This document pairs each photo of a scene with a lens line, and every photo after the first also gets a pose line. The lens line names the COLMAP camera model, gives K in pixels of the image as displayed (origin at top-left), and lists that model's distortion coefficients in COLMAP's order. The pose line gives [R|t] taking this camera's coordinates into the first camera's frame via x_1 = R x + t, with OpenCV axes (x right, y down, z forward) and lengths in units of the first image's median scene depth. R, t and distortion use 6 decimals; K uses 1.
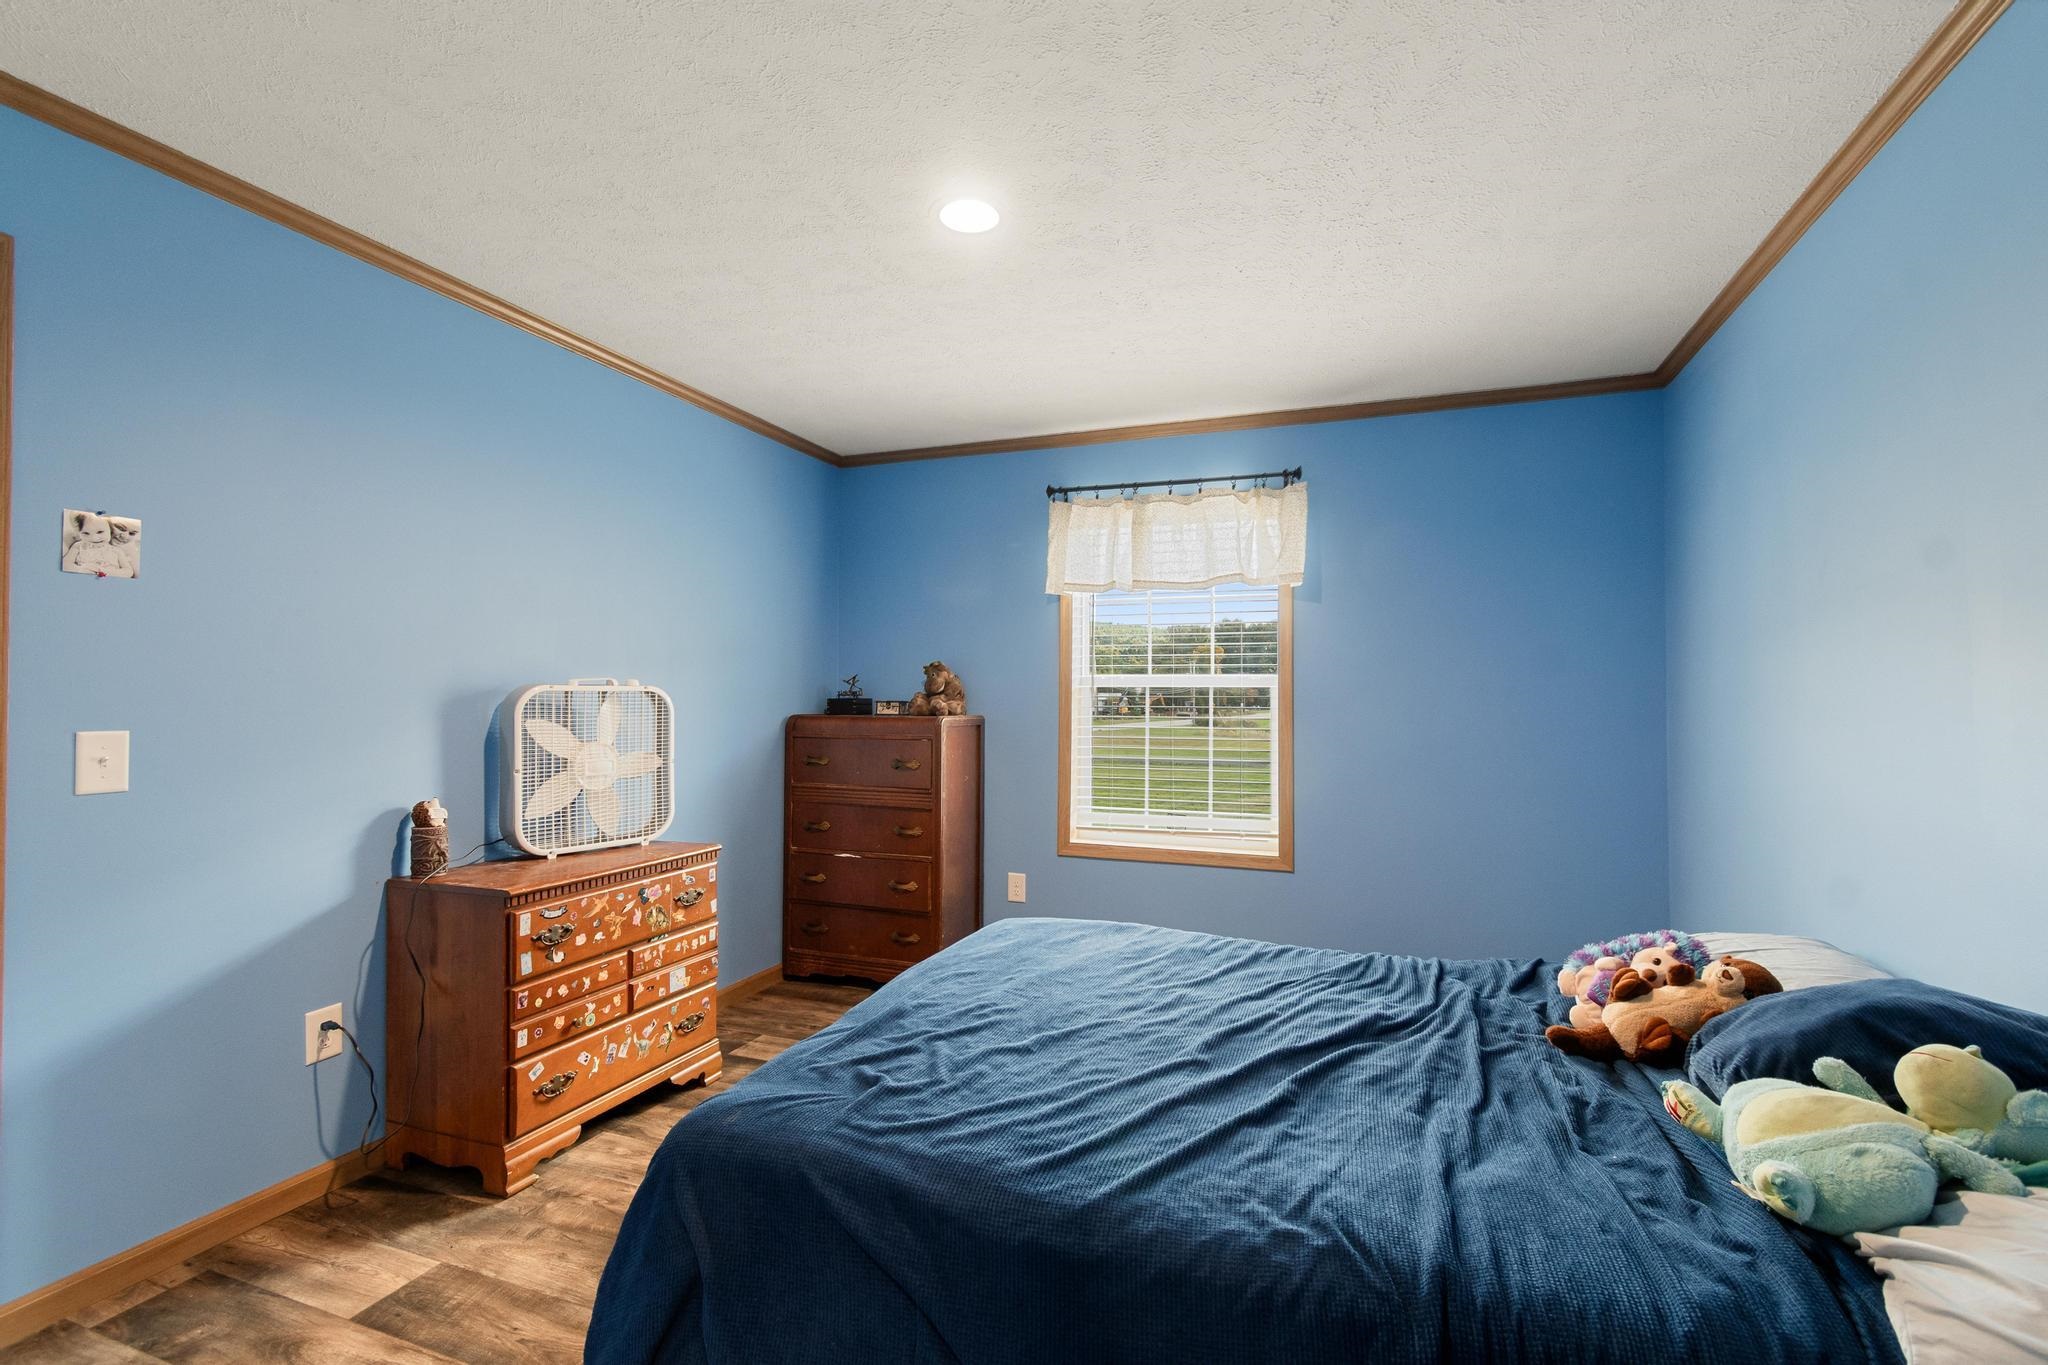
lens RADIAL K [[908.1, 0, 1038.4], [0, 908.1, 703.4], [0, 0, 1]] dist [0.004737, -0.003677]
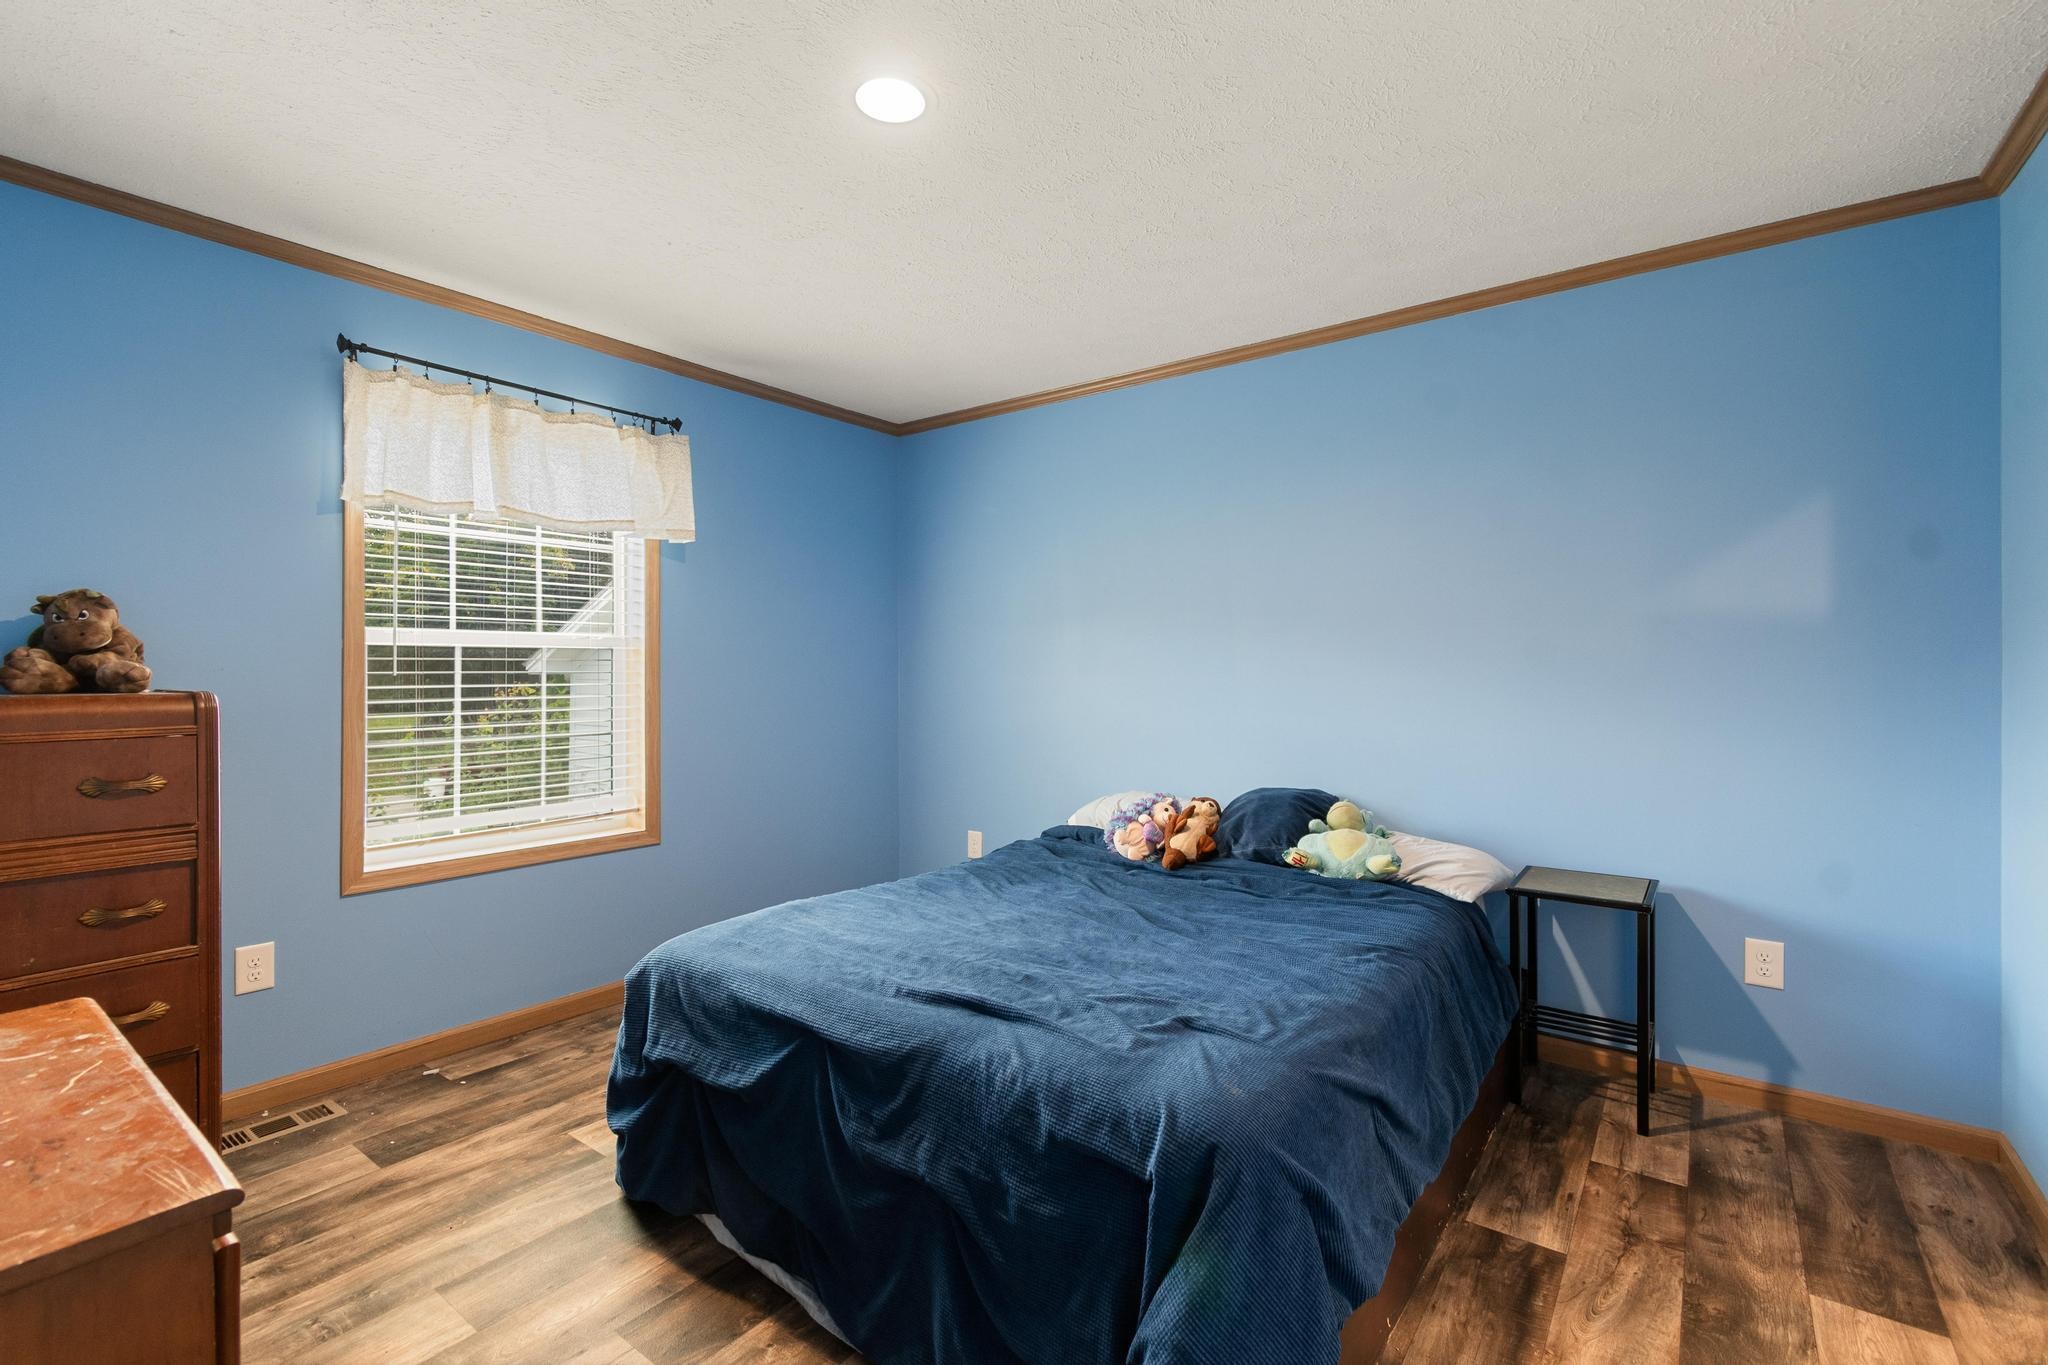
lens RADIAL K [[902.4, 0, 1037.3], [0, 902.4, 696.0], [0, 0, 1]] dist [0.003028, -0.001670]
pose [[0.291647, -0.037335, 0.955797, -0.488691], [0.004863, 0.999283, 0.037550, -0.002196], [-0.956514, -0.006303, 0.291620, 0.341093]]
